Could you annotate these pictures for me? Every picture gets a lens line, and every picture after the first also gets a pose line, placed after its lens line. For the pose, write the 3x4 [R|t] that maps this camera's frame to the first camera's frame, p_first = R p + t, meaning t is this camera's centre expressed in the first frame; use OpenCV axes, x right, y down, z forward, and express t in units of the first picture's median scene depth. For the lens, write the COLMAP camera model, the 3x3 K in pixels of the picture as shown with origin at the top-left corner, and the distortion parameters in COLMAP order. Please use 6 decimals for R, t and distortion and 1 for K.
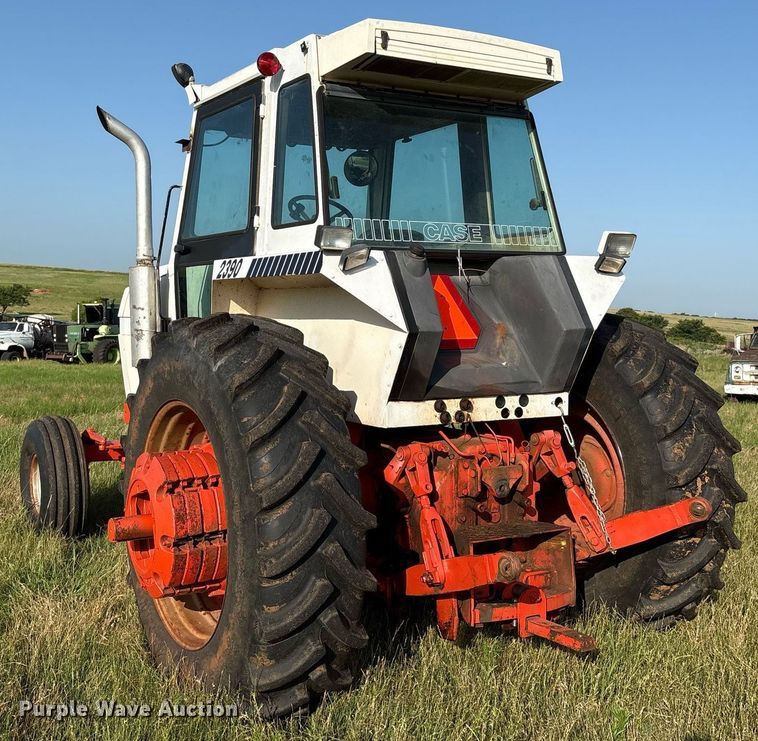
lens RADIAL K [[971.9, 0, 378.2], [0, 971.9, 340.0], [0, 0, 1]] dist [0.127260, -0.558760]
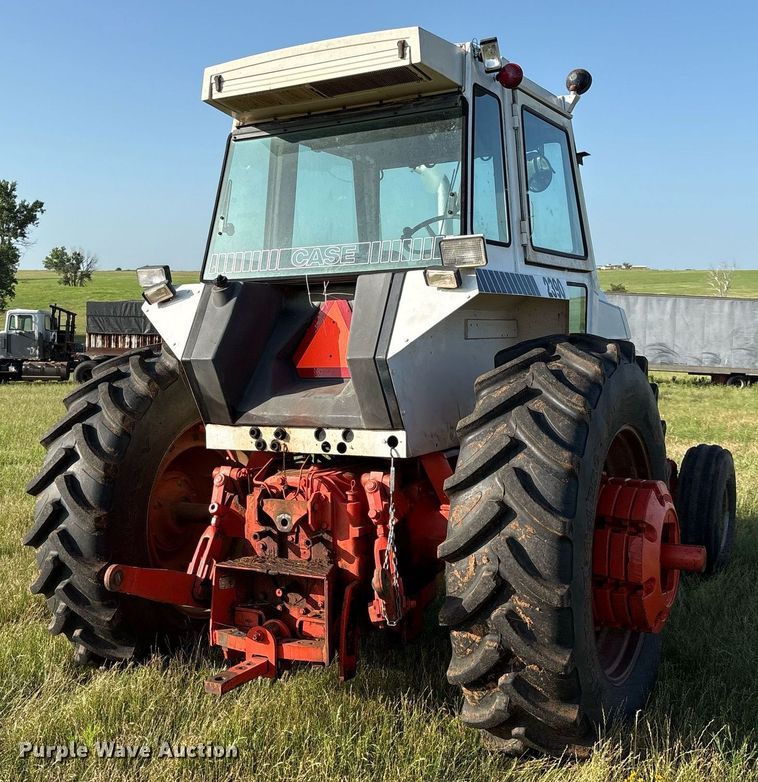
lens RADIAL K [[1002.6, 0, 379.0], [0, 1002.6, 391.0], [0, 0, 1]] dist [0.127260, -0.558760]
pose [[0.492580, 0.036206, -0.869514, 0.991720], [-0.007685, 0.999276, 0.037255, -0.014880], [0.870233, -0.011669, 0.492502, 0.571902]]
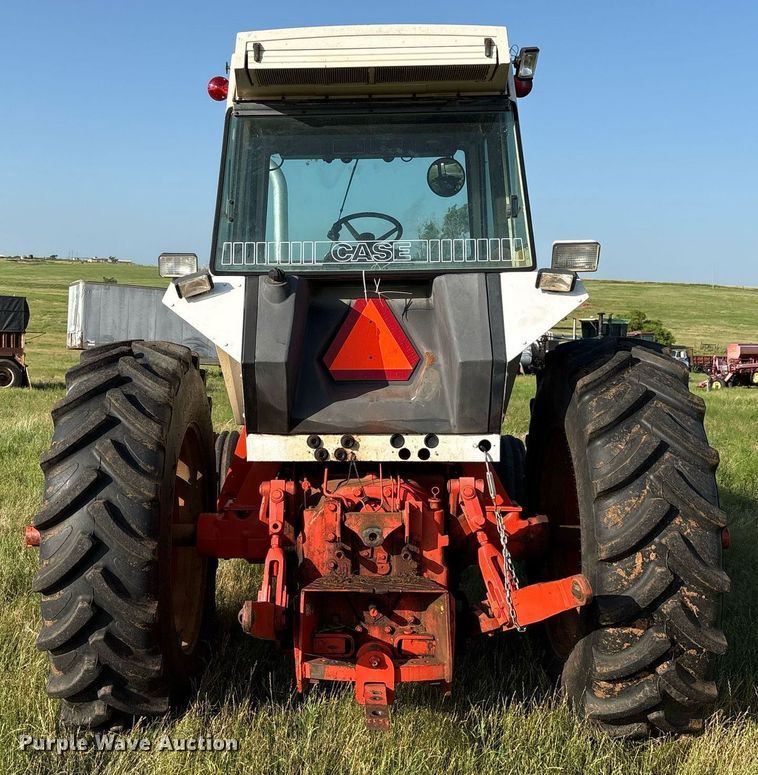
lens RADIAL K [[1001.3, 0, 334.0], [0, 1001.3, 388.4], [0, 0, 1]] dist [0.105113, -0.382707]
pose [[0.839612, 0.030198, -0.542347, 0.570595], [-0.012041, 0.999243, 0.036997, -0.017653], [0.543053, -0.024532, 0.839340, 0.200798]]
